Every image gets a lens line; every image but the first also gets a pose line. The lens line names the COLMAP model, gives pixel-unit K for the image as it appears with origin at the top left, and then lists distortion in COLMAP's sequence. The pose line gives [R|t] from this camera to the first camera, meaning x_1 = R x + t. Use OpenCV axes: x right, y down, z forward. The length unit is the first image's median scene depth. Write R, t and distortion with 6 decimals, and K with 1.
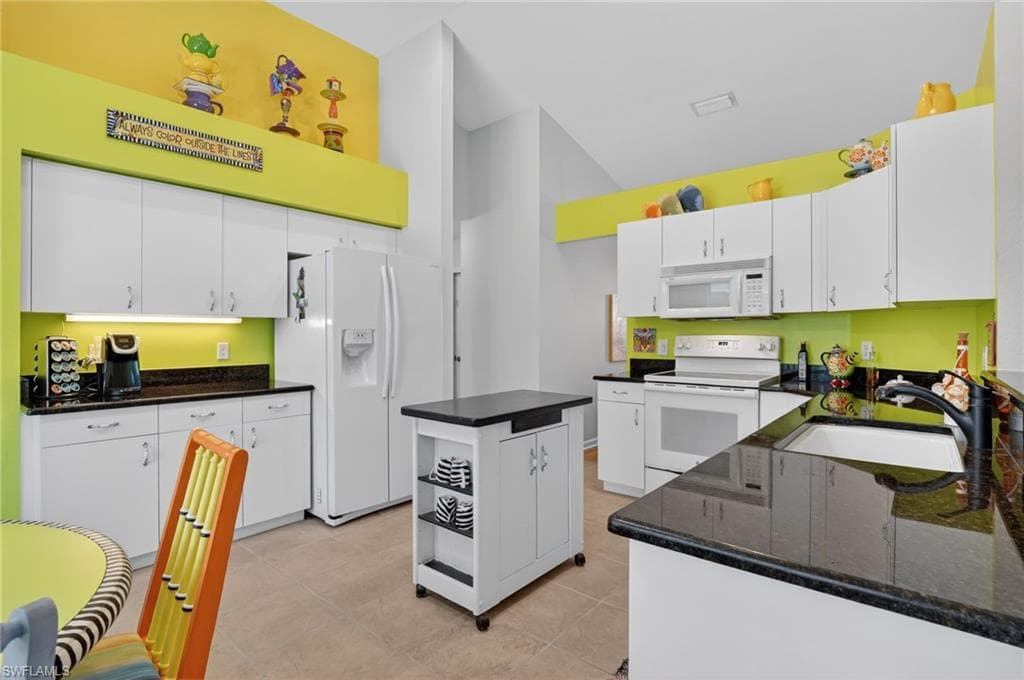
lens RADIAL K [[497.5, 0, 514.6], [0, 497.5, 336.7], [0, 0, 1]] dist [-0.014341, -0.000481]
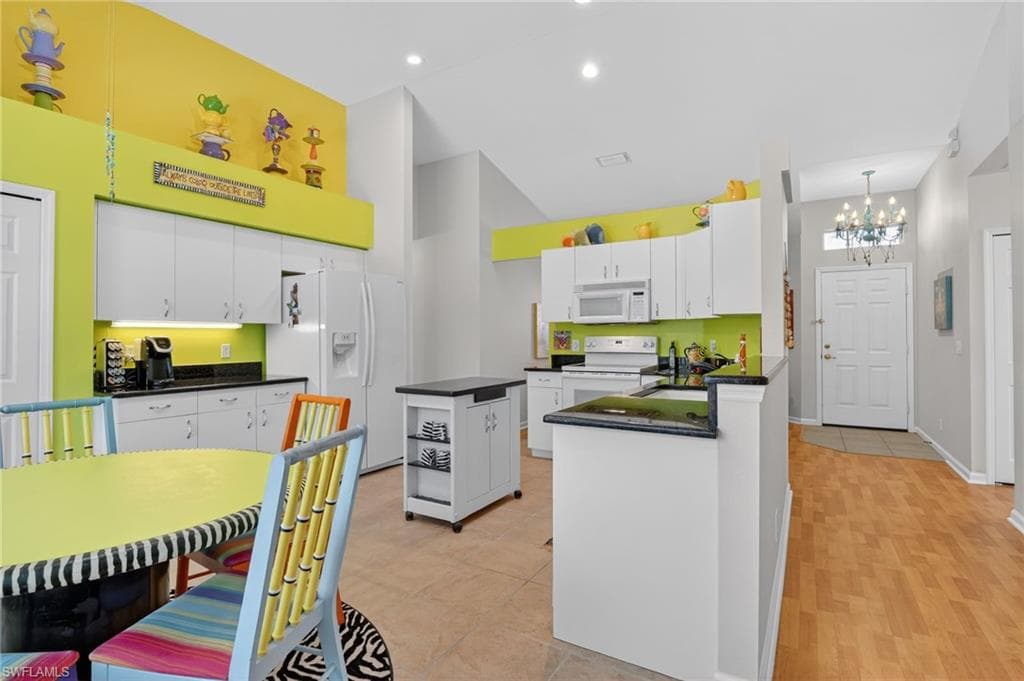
lens RADIAL K [[497.5, 0, 519.8], [0, 497.5, 337.9], [0, 0, 1]] dist [-0.014341, -0.000481]
pose [[0.986123, -0.004851, 0.165945, -0.080689], [0.005281, 0.999984, -0.002149, 0.003814], [-0.165932, 0.002995, 0.986133, -0.333242]]
